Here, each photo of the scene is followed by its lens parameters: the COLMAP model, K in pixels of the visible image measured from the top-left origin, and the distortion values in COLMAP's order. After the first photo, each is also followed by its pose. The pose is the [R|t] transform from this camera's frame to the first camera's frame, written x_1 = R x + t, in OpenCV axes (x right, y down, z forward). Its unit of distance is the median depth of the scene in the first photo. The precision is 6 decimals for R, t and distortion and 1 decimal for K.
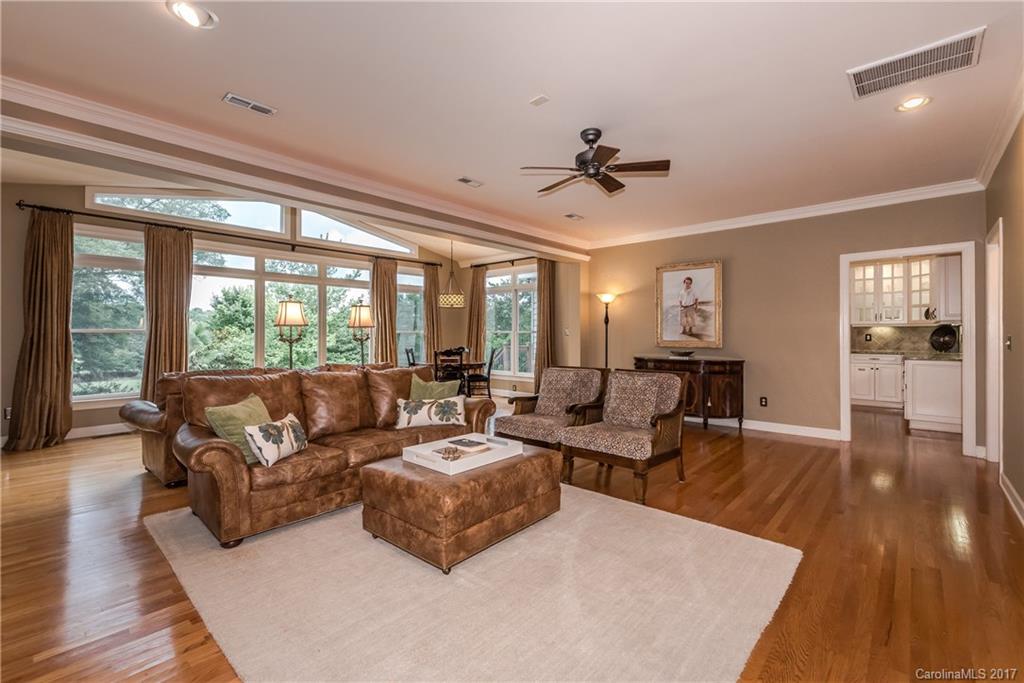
lens RADIAL K [[442.5, 0, 508.1], [0, 442.5, 336.2], [0, 0, 1]] dist [0.000922, 0.000053]
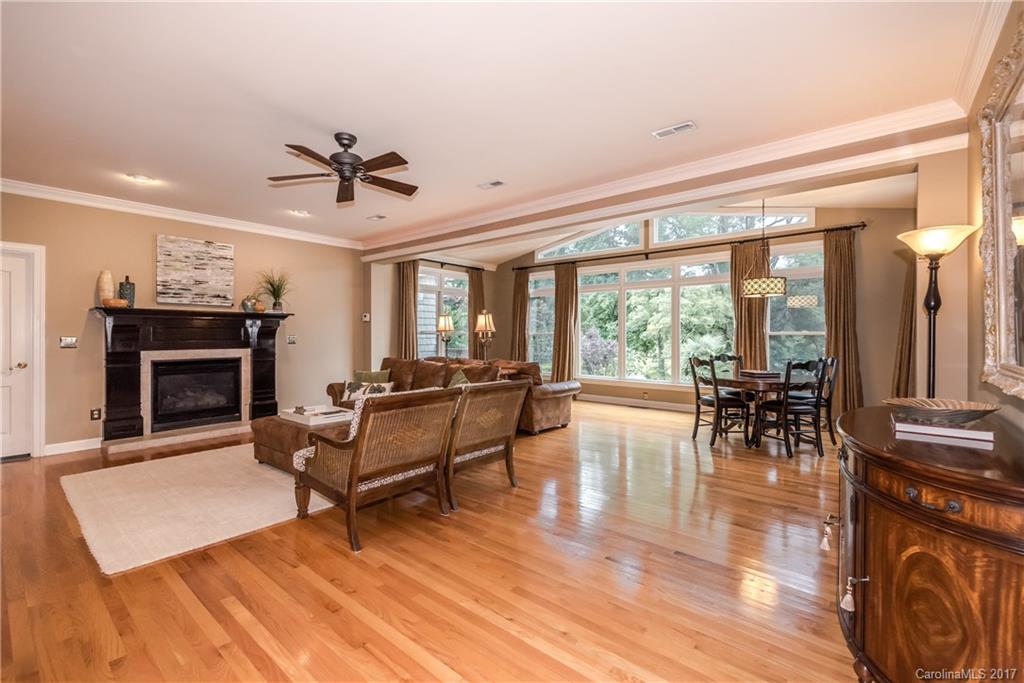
lens RADIAL K [[442.5, 0, 508.1], [0, 442.5, 336.2], [0, 0, 1]] dist [0.000922, 0.000053]
pose [[0.040567, 0.000870, -0.999176, 0.710454], [-0.006210, 0.999981, 0.000618, -0.007347], [0.999158, 0.006180, 0.040572, 0.783744]]
